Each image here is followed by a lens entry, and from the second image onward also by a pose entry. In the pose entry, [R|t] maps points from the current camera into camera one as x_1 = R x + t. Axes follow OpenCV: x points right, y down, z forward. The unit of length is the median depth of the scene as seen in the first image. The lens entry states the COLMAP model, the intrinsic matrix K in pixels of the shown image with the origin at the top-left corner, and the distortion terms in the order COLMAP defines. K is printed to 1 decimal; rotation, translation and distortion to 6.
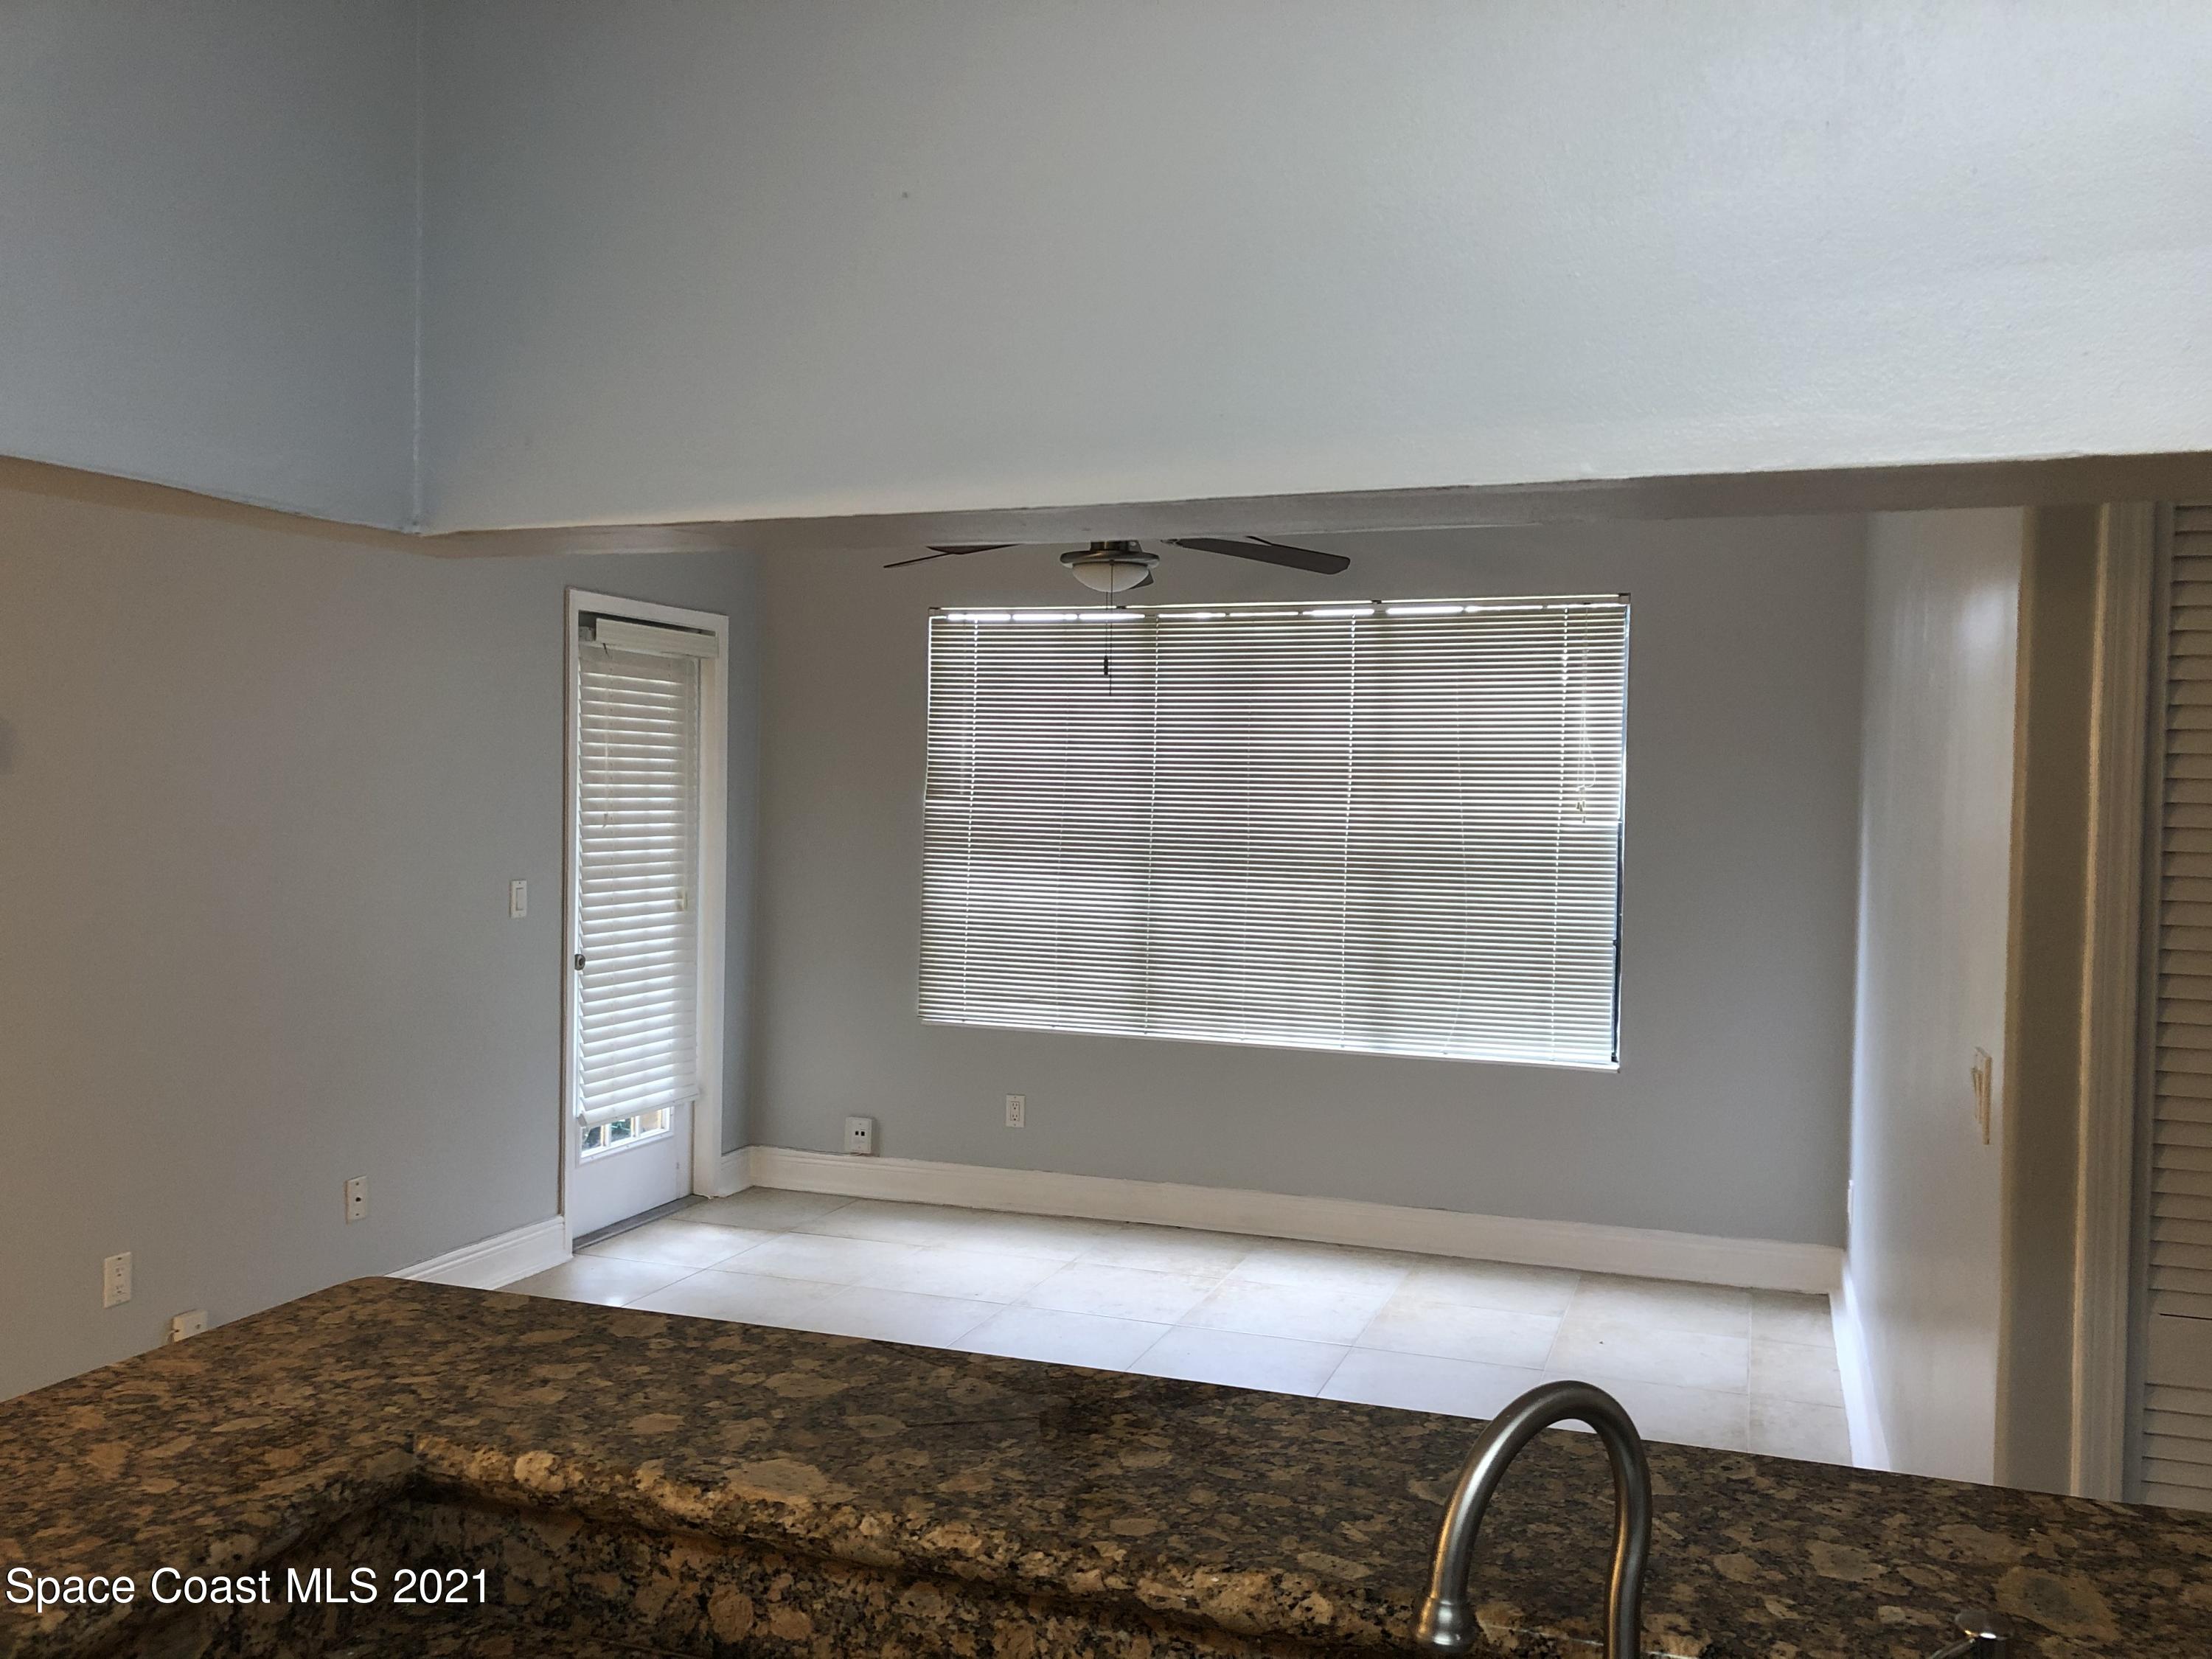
lens RADIAL K [[1822.7, 0, 1106.0], [0, 1822.7, 829.5], [0, 0, 1]] dist [0.069927, -0.081682]
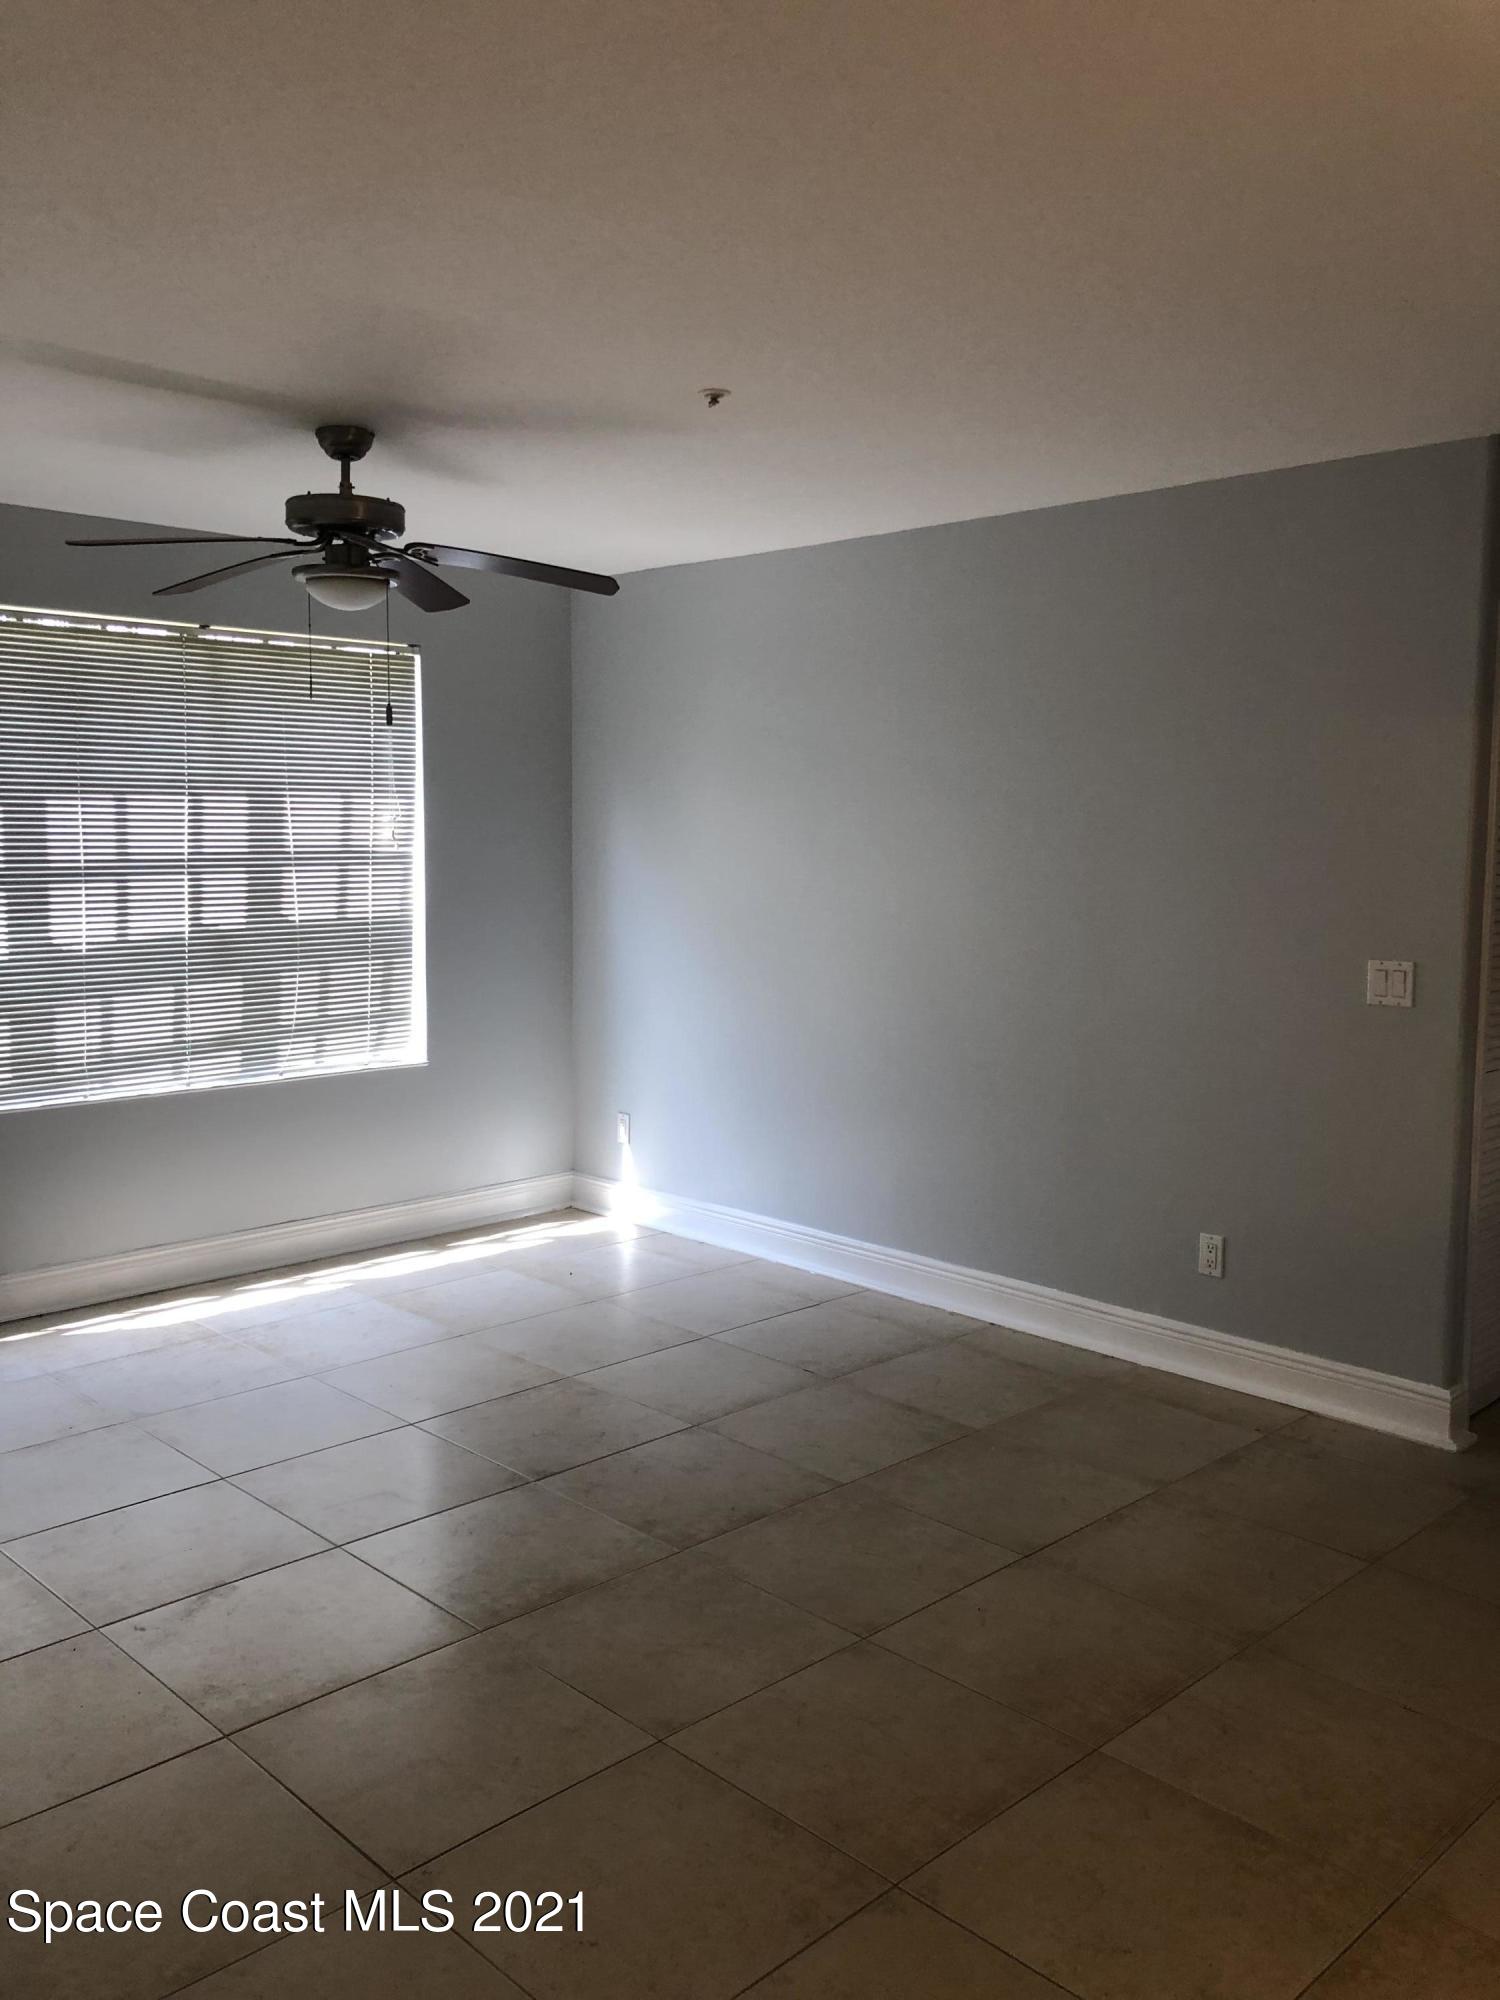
lens RADIAL K [[1648.0, 0, 750.0], [0, 1648.0, 1000.0], [0, 0, 1]] dist [0.069927, -0.081682]
pose [[0.426732, -0.107125, 0.898011, -0.561735], [0.018433, 0.993784, 0.109791, -0.019223], [-0.904190, -0.030298, 0.426054, 0.367698]]
